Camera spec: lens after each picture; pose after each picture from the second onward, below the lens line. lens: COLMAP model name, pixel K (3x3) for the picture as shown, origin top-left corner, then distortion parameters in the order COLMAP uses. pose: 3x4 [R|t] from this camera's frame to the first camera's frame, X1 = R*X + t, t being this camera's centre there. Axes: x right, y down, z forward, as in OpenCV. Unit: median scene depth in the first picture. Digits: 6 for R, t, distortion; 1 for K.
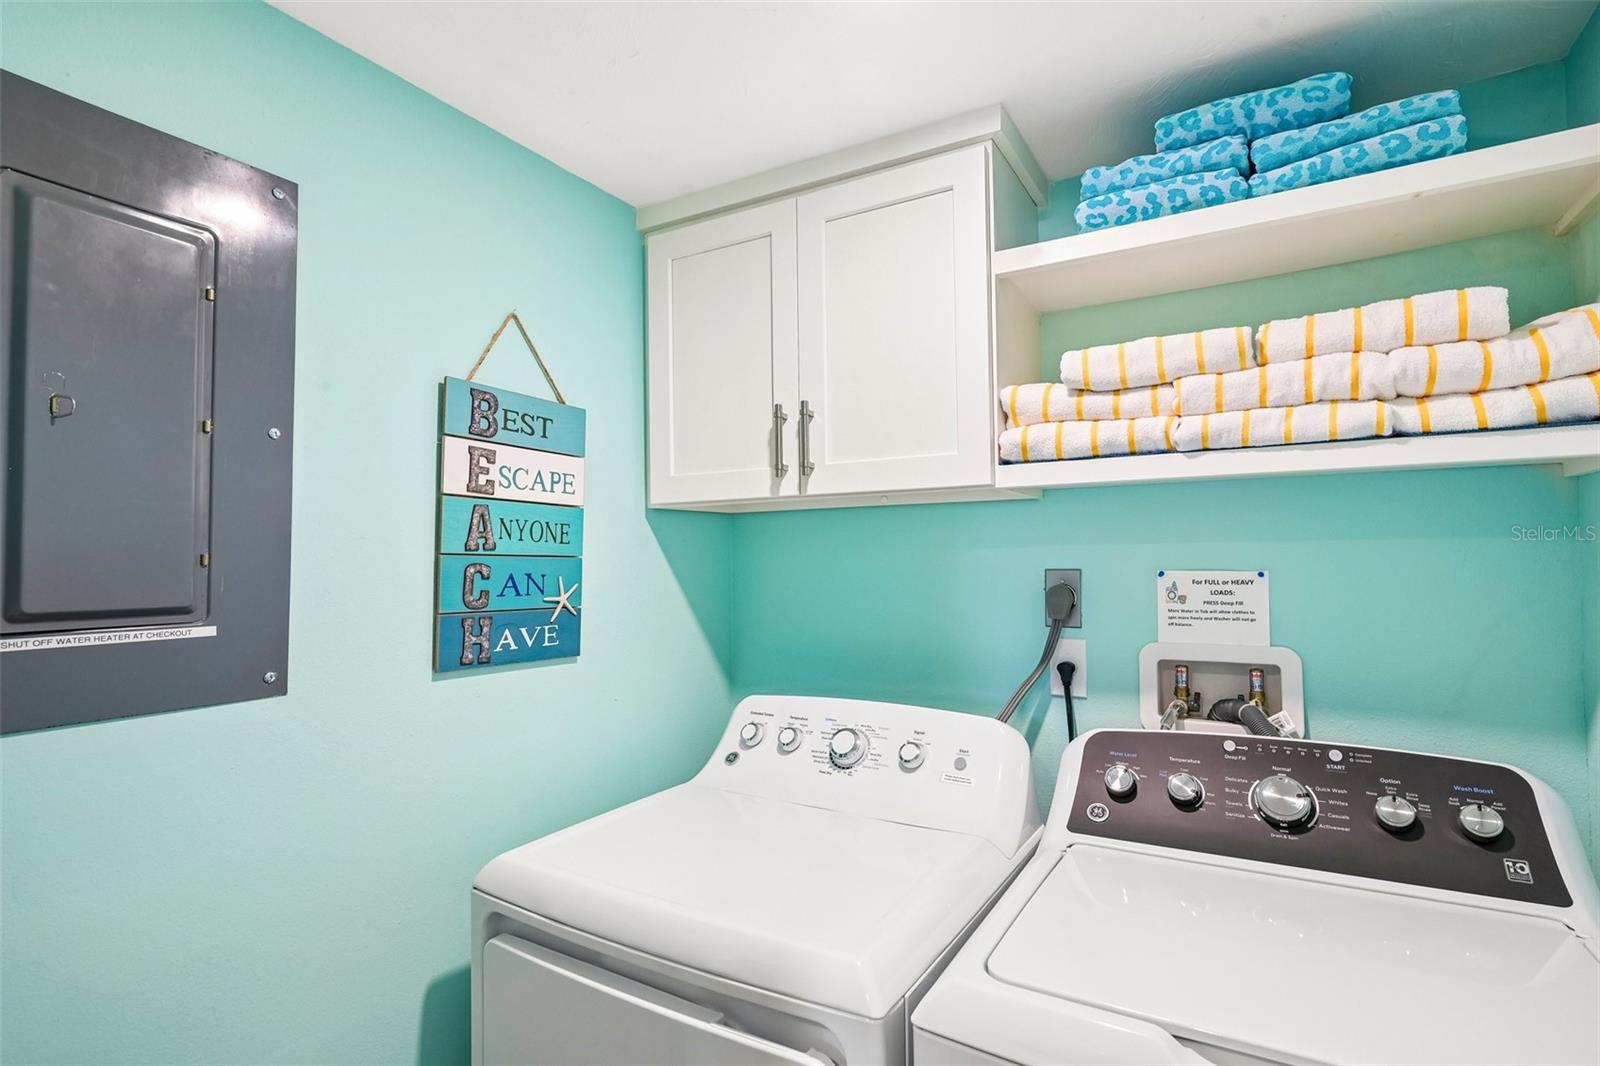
lens RADIAL K [[774.3, 0, 807.6], [0, 774.3, 537.6], [0, 0, 1]] dist [-0.001948, 0.000060]
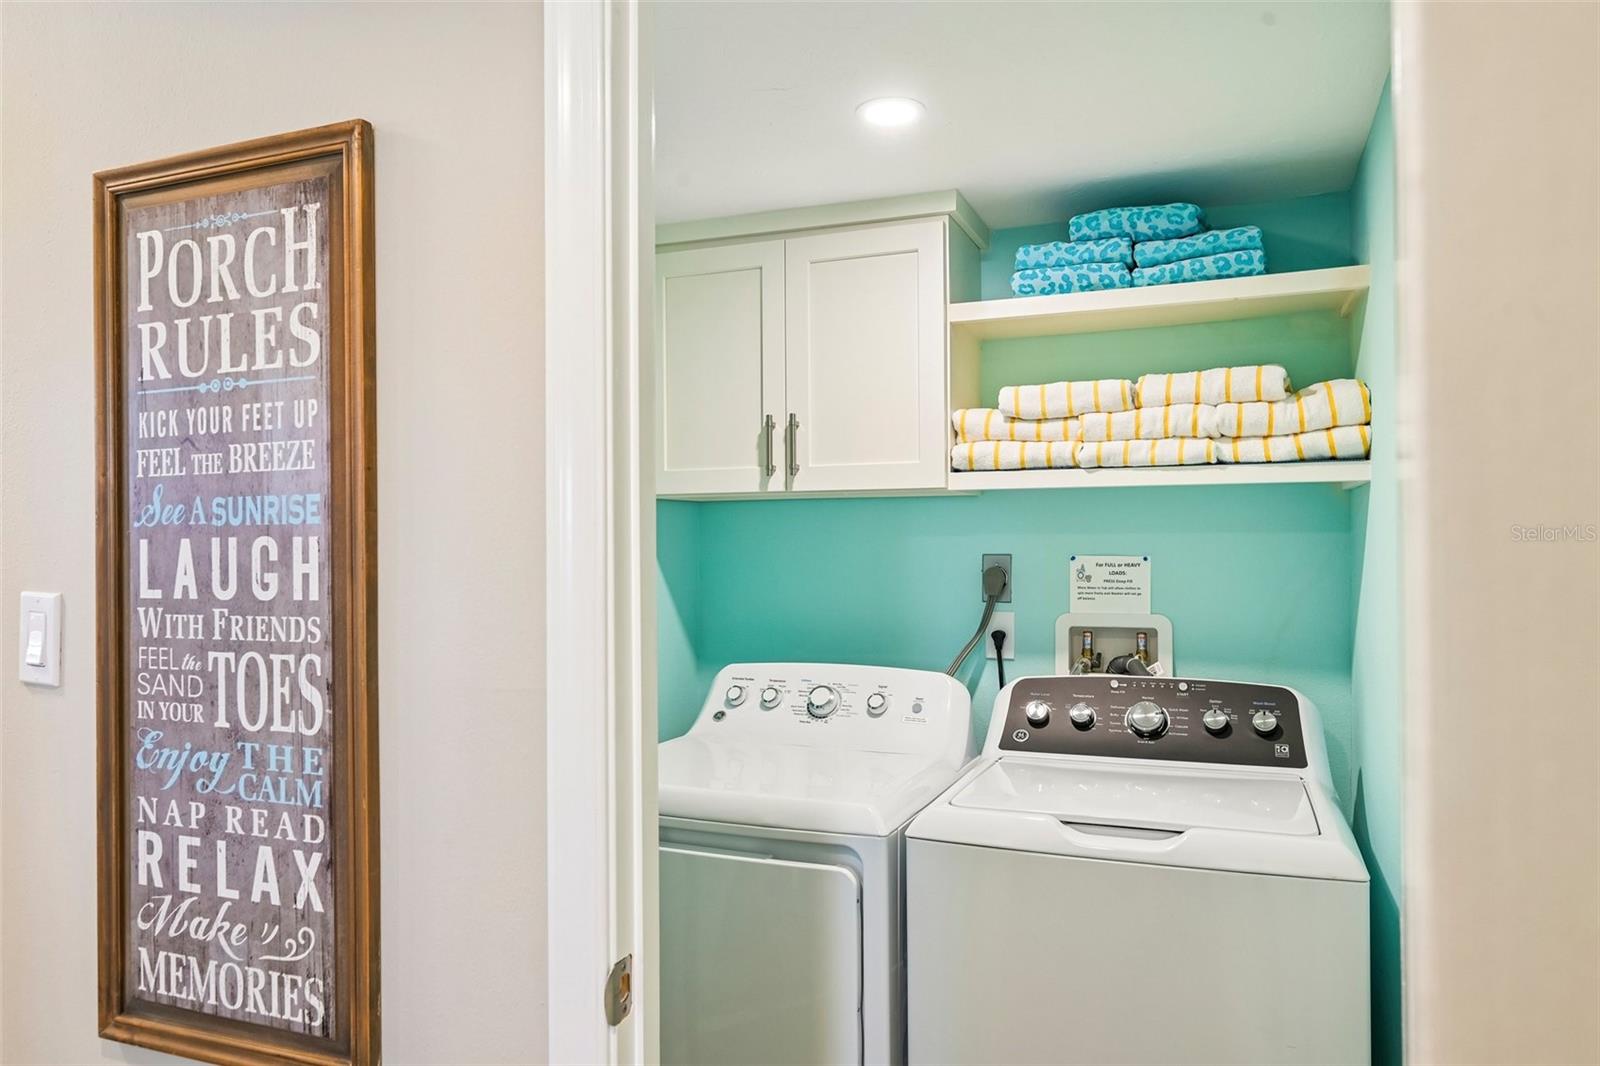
lens RADIAL K [[1086.0, 0, 800.0], [0, 1086.0, 533.0], [0, 0, 1]] dist [0.000772, -0.000156]
pose [[0.989191, 0.007947, 0.146414, -0.286600], [-0.010630, 0.999789, 0.017553, -0.024187], [-0.146244, -0.018920, 0.989068, -0.811872]]
